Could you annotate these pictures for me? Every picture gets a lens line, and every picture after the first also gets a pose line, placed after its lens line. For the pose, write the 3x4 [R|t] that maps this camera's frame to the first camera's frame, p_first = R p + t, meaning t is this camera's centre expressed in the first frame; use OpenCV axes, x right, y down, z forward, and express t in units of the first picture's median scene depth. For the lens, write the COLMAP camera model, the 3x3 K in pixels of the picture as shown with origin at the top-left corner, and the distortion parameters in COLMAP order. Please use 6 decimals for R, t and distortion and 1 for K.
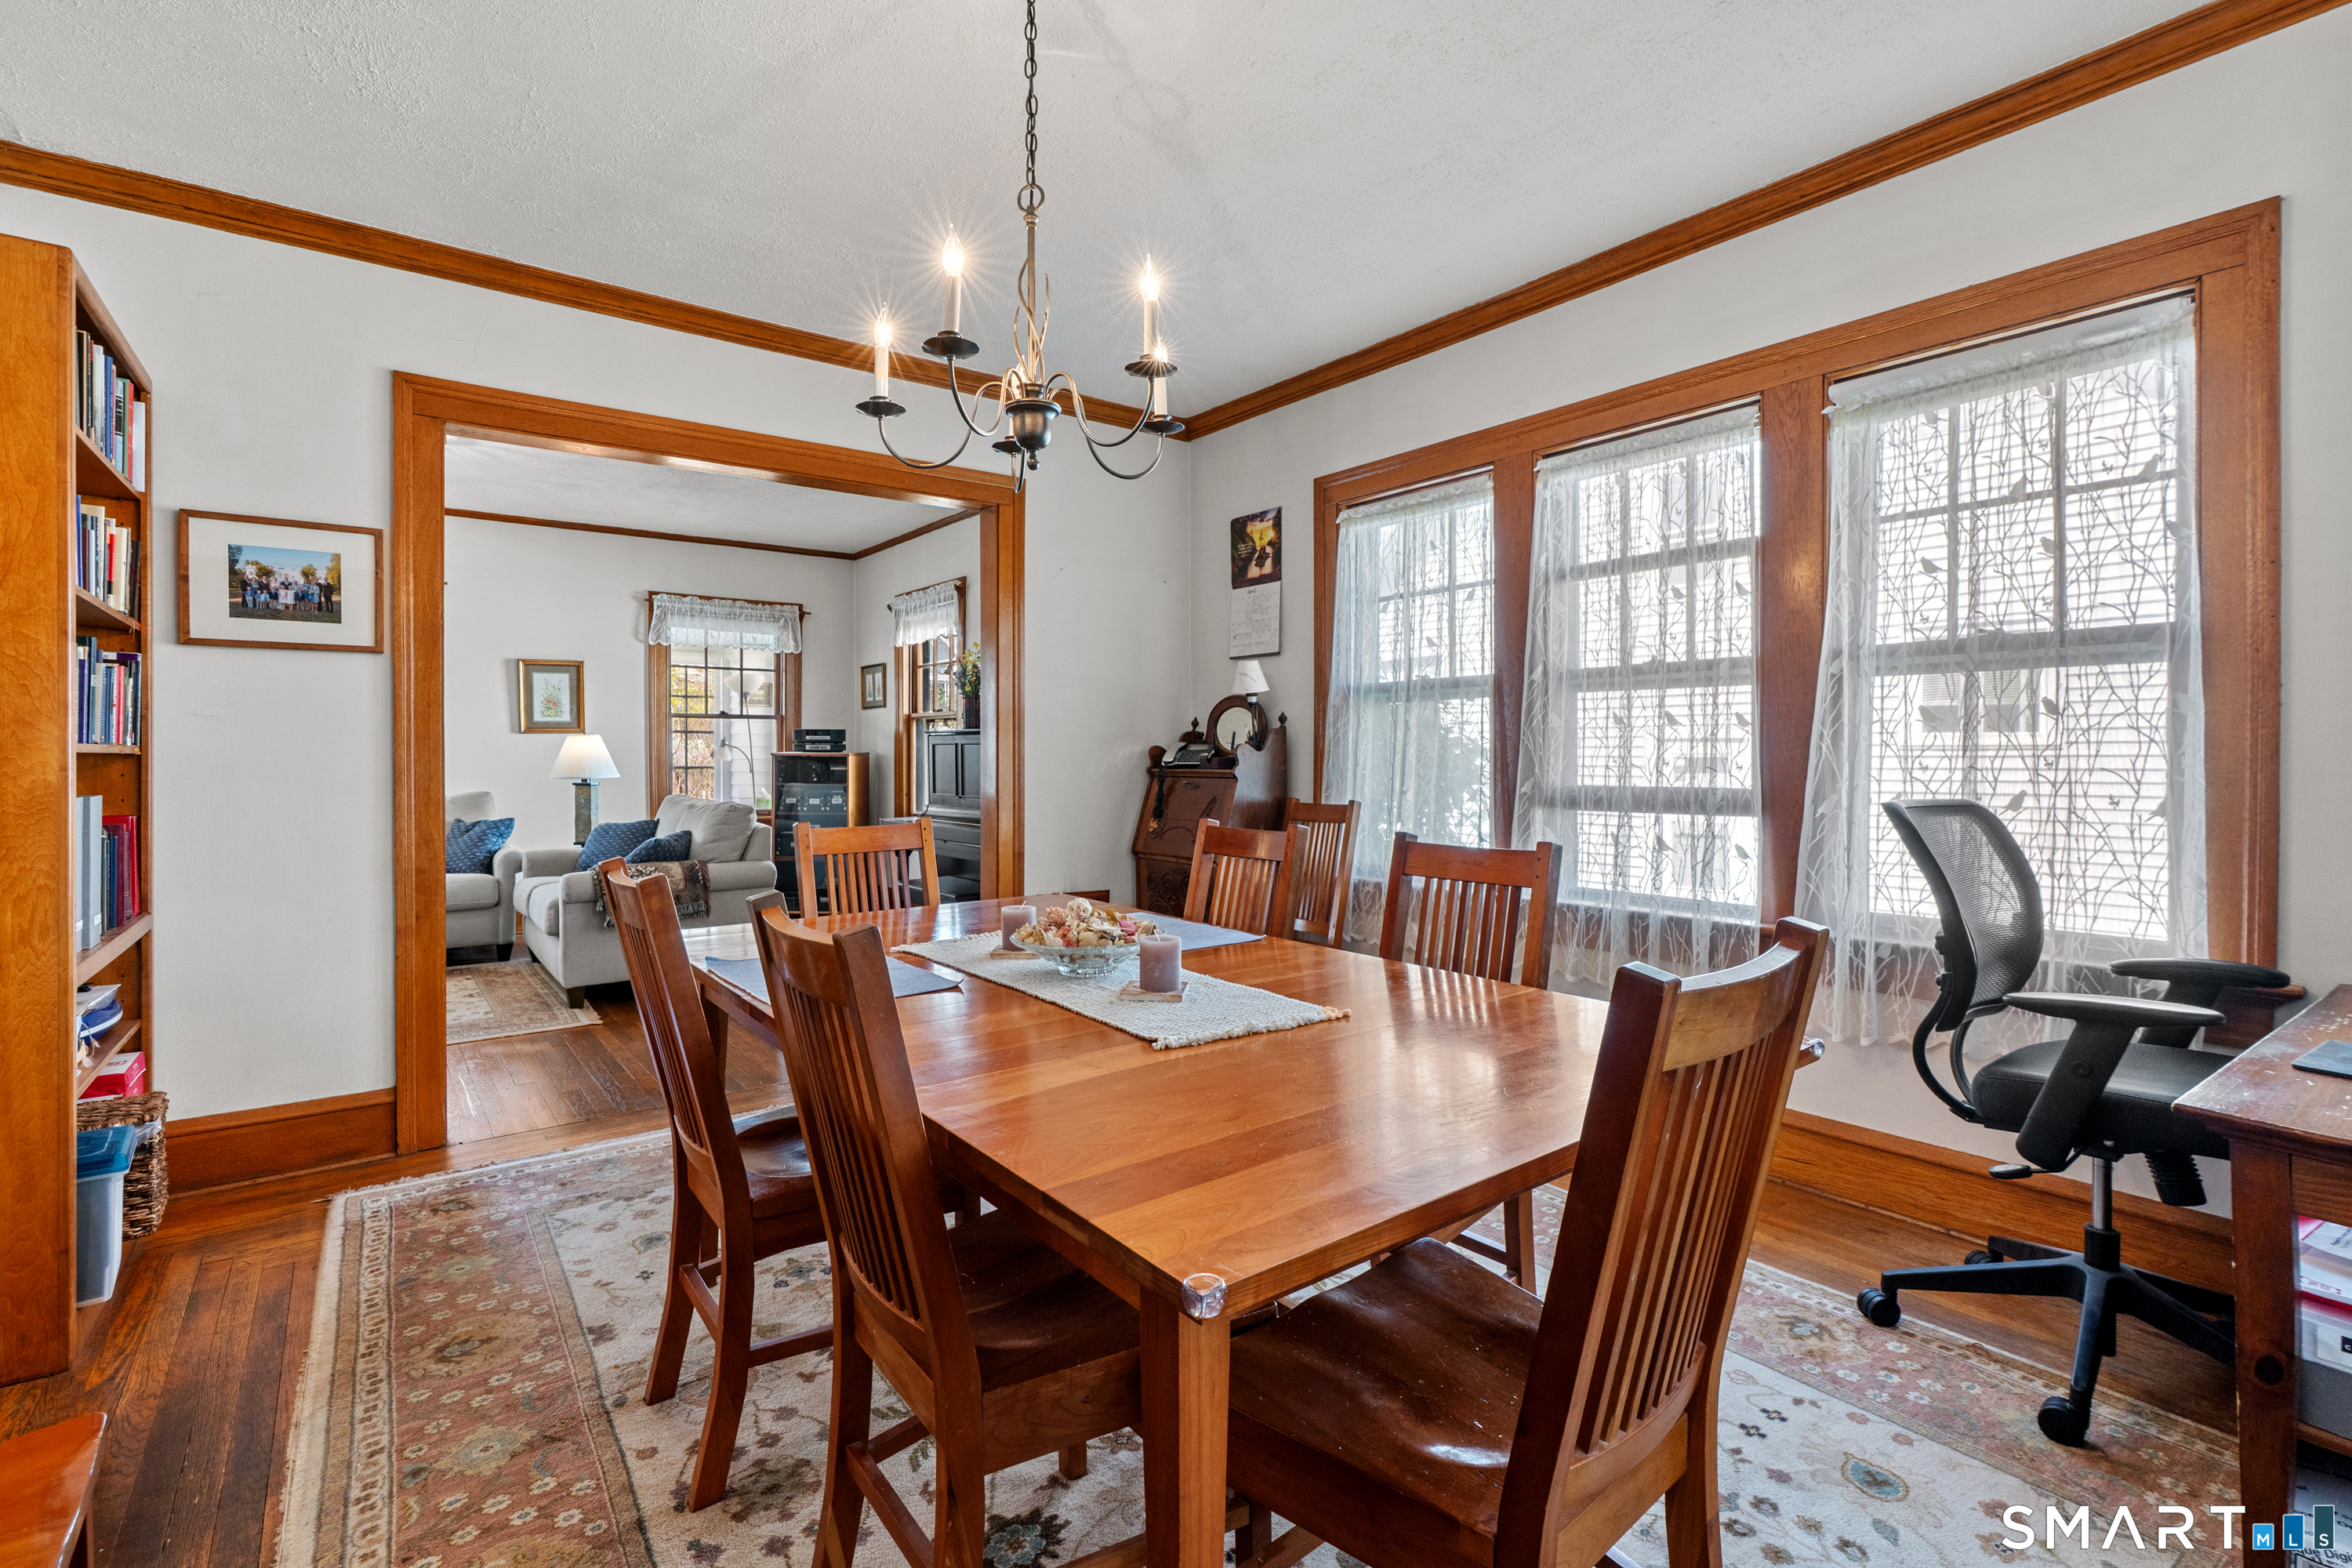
lens RADIAL K [[1071.3, 0, 1182.8], [0, 1071.3, 765.2], [0, 0, 1]] dist [-0.010942, 0.004034]
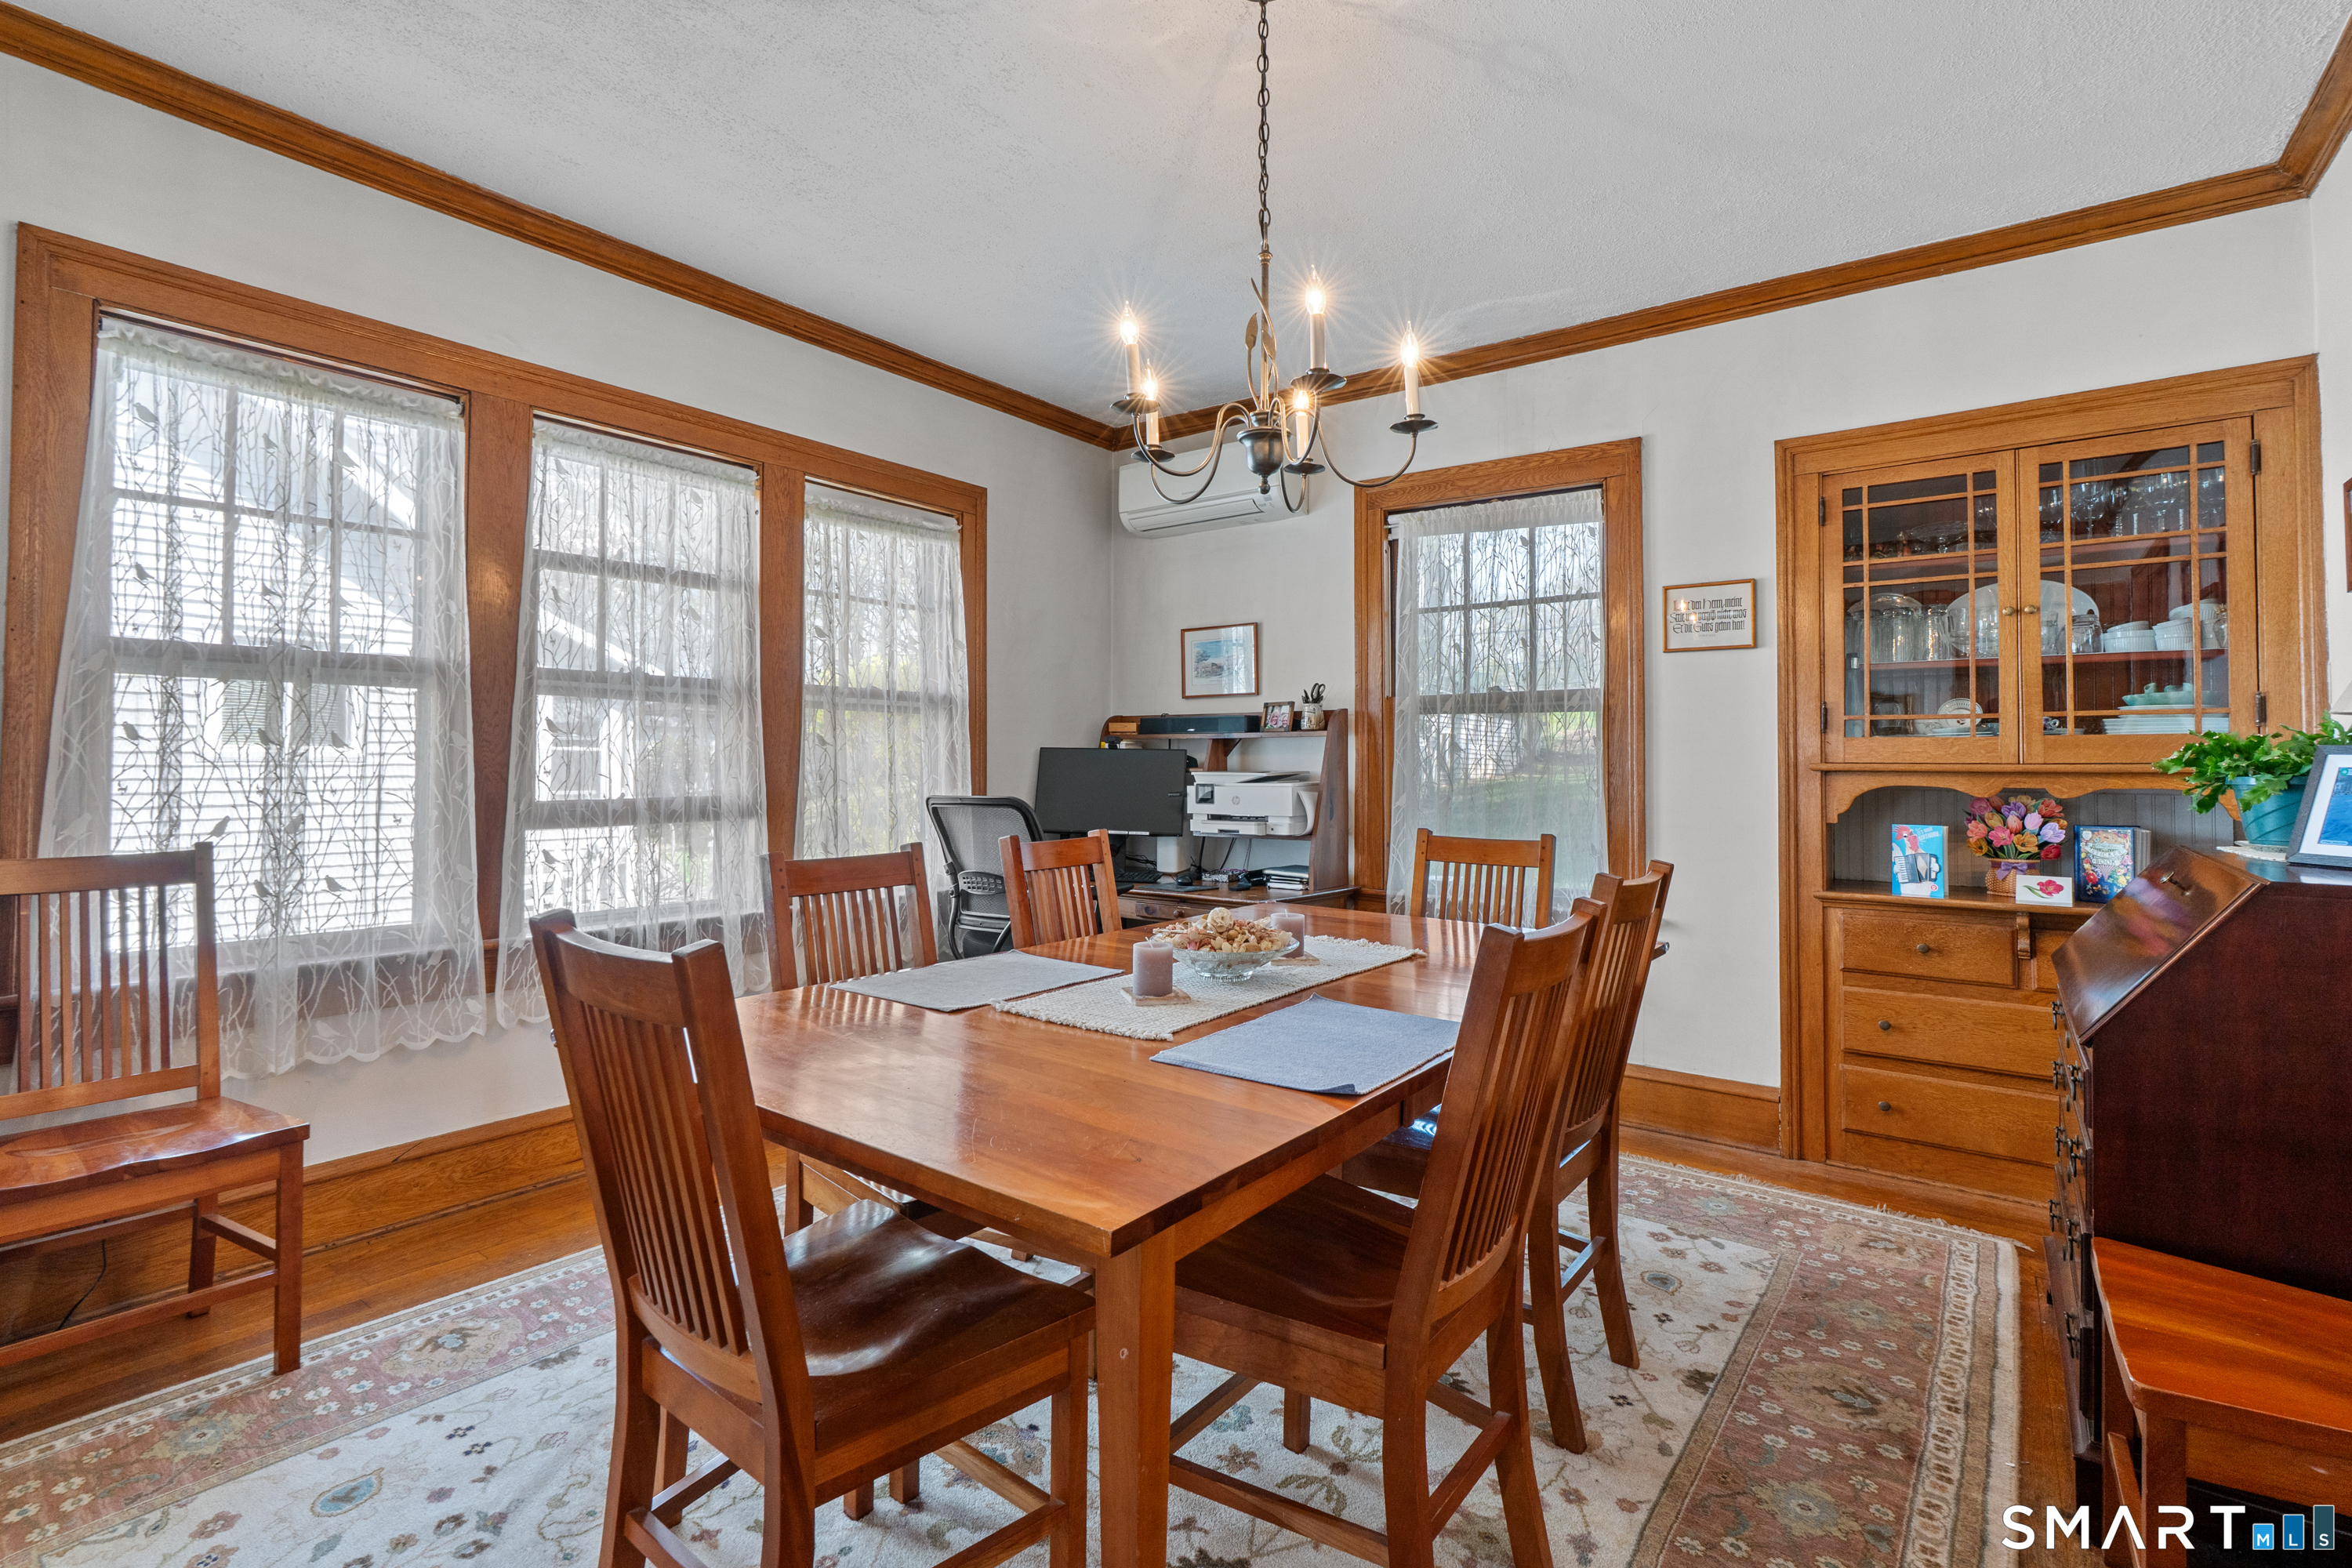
lens RADIAL K [[1071.3, 0, 1142.0], [0, 1071.3, 750.1], [0, 0, 1]] dist [-0.010942, 0.004034]
pose [[-0.235540, 0.030447, 0.971388, -0.626654], [0.016103, 0.999494, -0.027423, 0.009714], [-0.971731, 0.009182, -0.235912, 0.770873]]
